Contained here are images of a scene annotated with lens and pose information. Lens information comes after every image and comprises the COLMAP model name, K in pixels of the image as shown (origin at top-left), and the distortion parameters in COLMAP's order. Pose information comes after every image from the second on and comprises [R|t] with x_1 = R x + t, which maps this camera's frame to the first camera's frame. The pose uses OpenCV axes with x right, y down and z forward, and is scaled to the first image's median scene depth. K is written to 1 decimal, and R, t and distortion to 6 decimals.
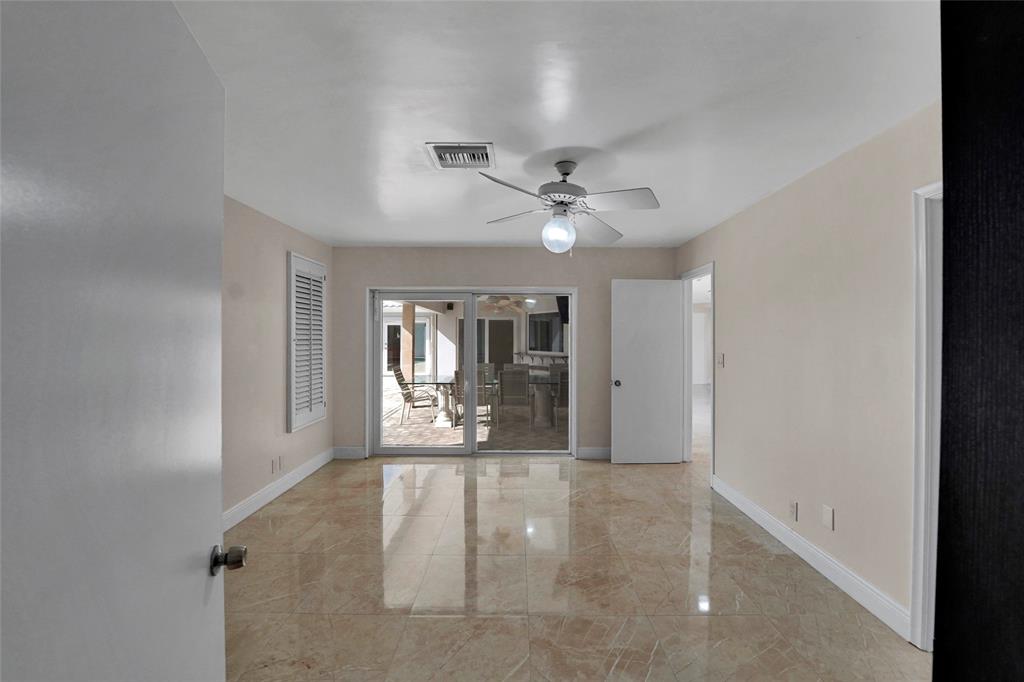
lens RADIAL K [[421.5, 0, 515.4], [0, 421.5, 340.4], [0, 0, 1]] dist [-0.024326, 0.000355]
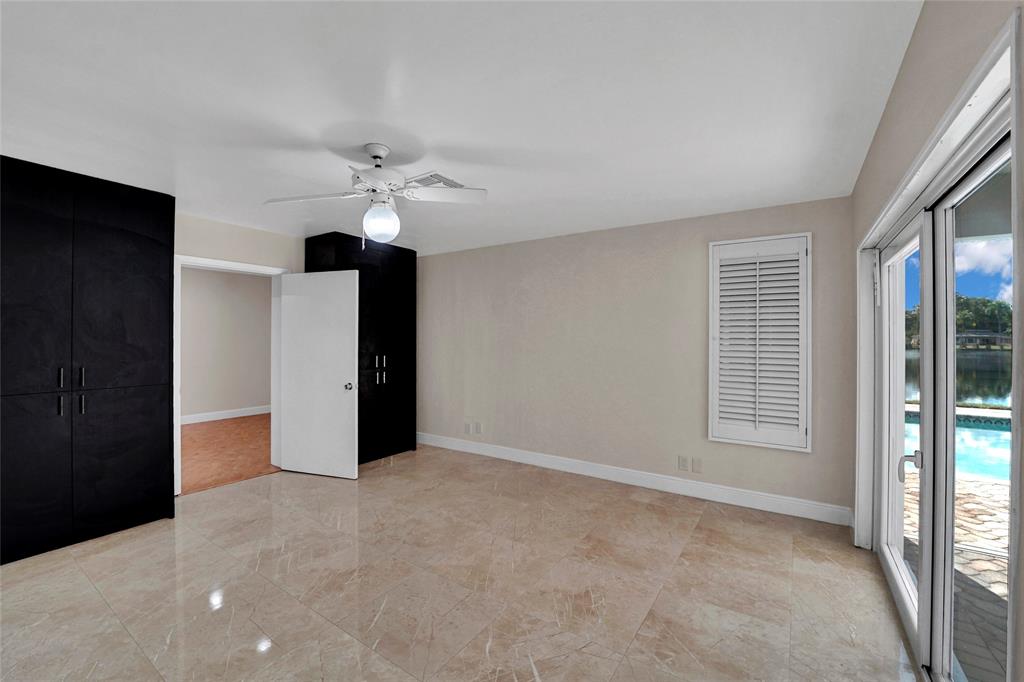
lens RADIAL K [[423.3, 0, 507.1], [0, 423.3, 340.2], [0, 0, 1]] dist [-0.025924, -0.000016]
pose [[-0.558548, 0.002079, -0.829470, 0.516525], [-0.014484, 0.999820, 0.012259, -0.002180], [0.829346, 0.018861, -0.558417, 1.245193]]
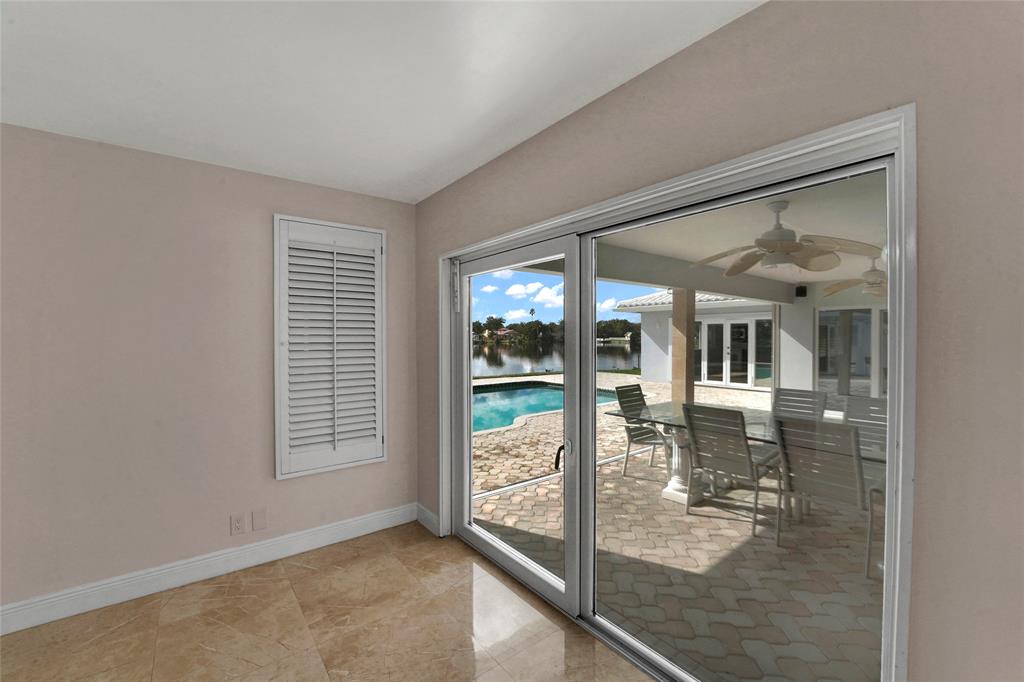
lens RADIAL K [[421.5, 0, 515.4], [0, 421.5, 340.4], [0, 0, 1]] dist [-0.024326, 0.000355]
pose [[0.621142, 0.008291, -0.783655, 0.257141], [-0.009726, 0.999949, 0.002871, -0.012930], [0.783638, 0.005839, 0.621190, 0.959254]]
